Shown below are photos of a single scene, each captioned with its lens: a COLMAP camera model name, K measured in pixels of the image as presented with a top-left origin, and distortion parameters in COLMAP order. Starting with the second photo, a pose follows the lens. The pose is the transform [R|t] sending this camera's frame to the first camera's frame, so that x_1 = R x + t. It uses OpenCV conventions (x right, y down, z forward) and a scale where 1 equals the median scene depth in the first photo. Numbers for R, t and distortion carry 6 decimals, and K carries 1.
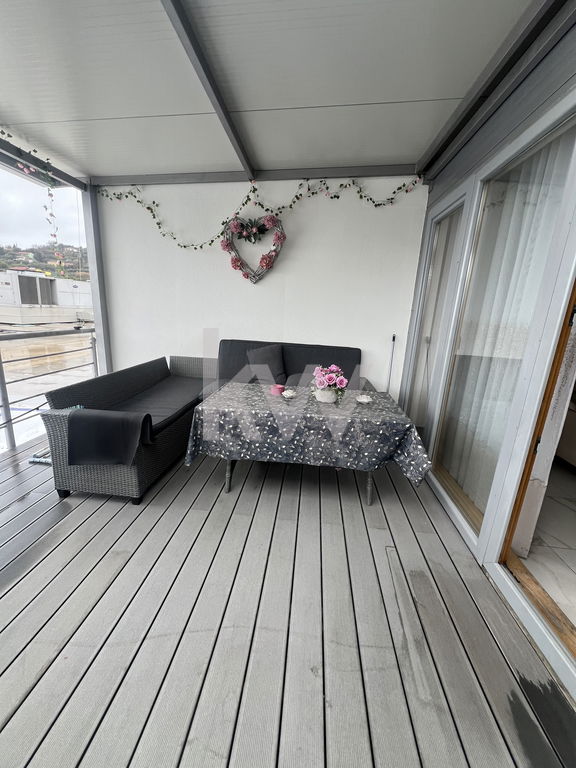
lens RADIAL K [[307.2, 0, 288.2], [0, 307.2, 382.2], [0, 0, 1]] dist [-0.002119, -0.000125]
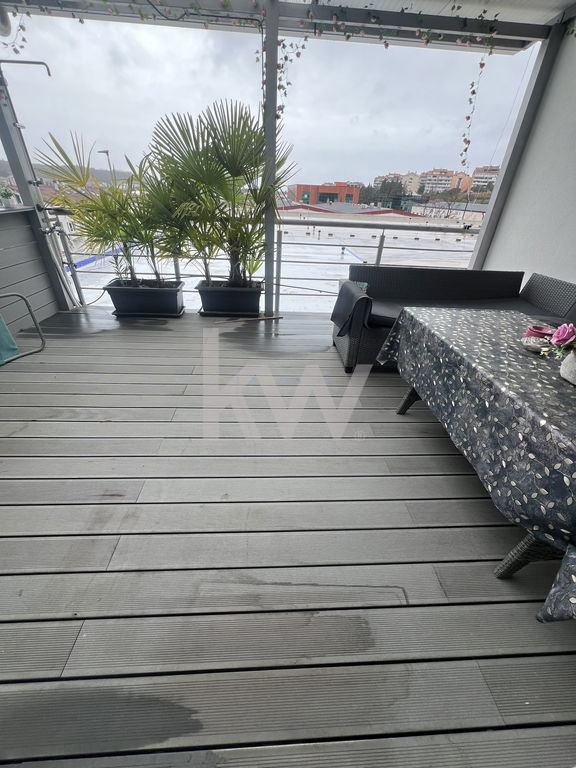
lens RADIAL K [[307.2, 0, 289.3], [0, 307.2, 386.0], [0, 0, 1]] dist [-0.002119, -0.000125]
pose [[0.136383, 0.481172, -0.865952, 0.561099], [-0.267288, 0.859575, 0.435532, -0.025199], [0.953917, 0.172059, 0.245843, 0.496203]]
